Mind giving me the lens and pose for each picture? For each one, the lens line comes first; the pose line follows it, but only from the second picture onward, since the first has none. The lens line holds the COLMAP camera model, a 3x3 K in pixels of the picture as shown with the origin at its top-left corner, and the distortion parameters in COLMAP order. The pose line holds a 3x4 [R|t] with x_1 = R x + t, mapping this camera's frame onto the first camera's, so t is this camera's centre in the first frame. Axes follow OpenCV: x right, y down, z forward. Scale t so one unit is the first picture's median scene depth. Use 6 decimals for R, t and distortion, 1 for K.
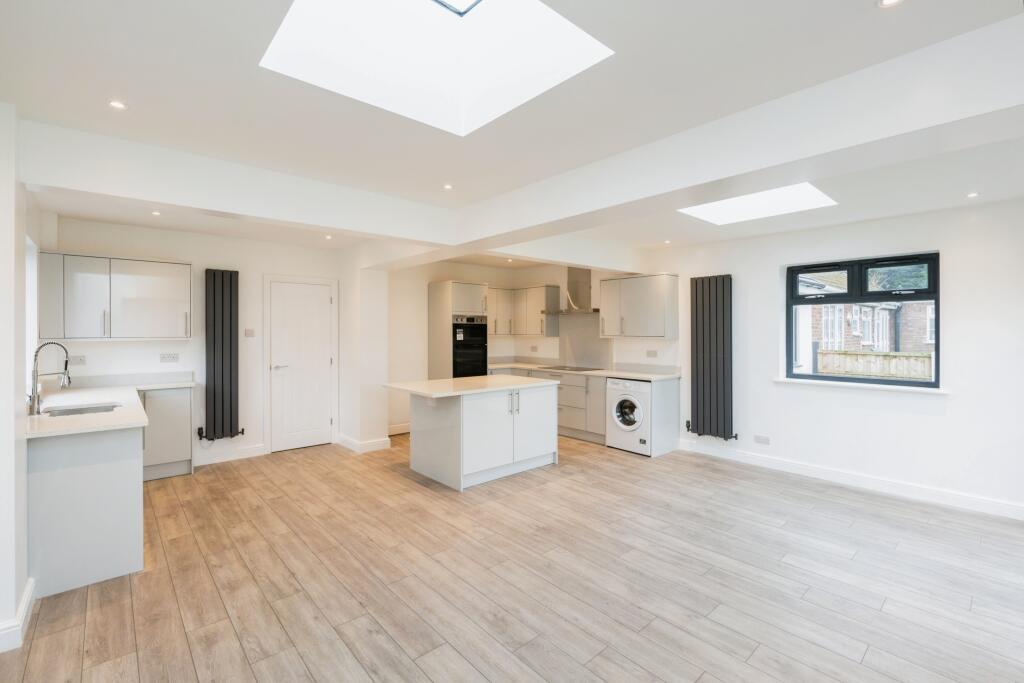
lens RADIAL K [[461.7, 0, 511.0], [0, 461.7, 323.5], [0, 0, 1]] dist [-0.015844, 0.002211]
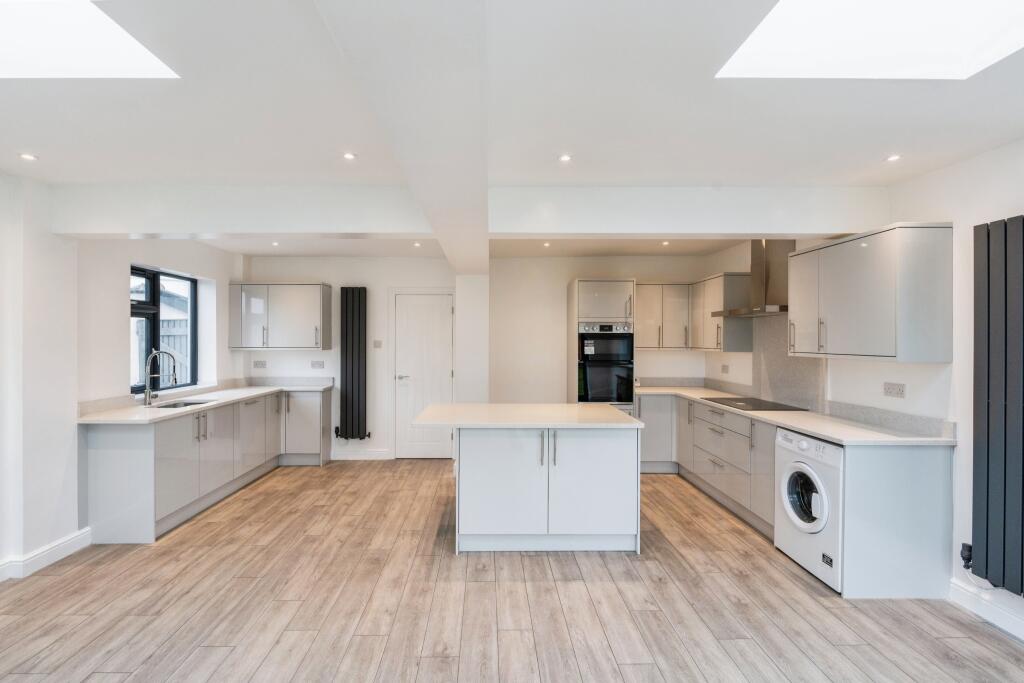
lens RADIAL K [[461.7, 0, 483.1], [0, 461.7, 341.6], [0, 0, 1]] dist [-0.015844, 0.002211]
pose [[0.745679, 0.002780, -0.666300, 0.394876], [0.009976, 0.999833, 0.015336, 0.000792], [0.666231, -0.018083, 0.745526, 0.428956]]
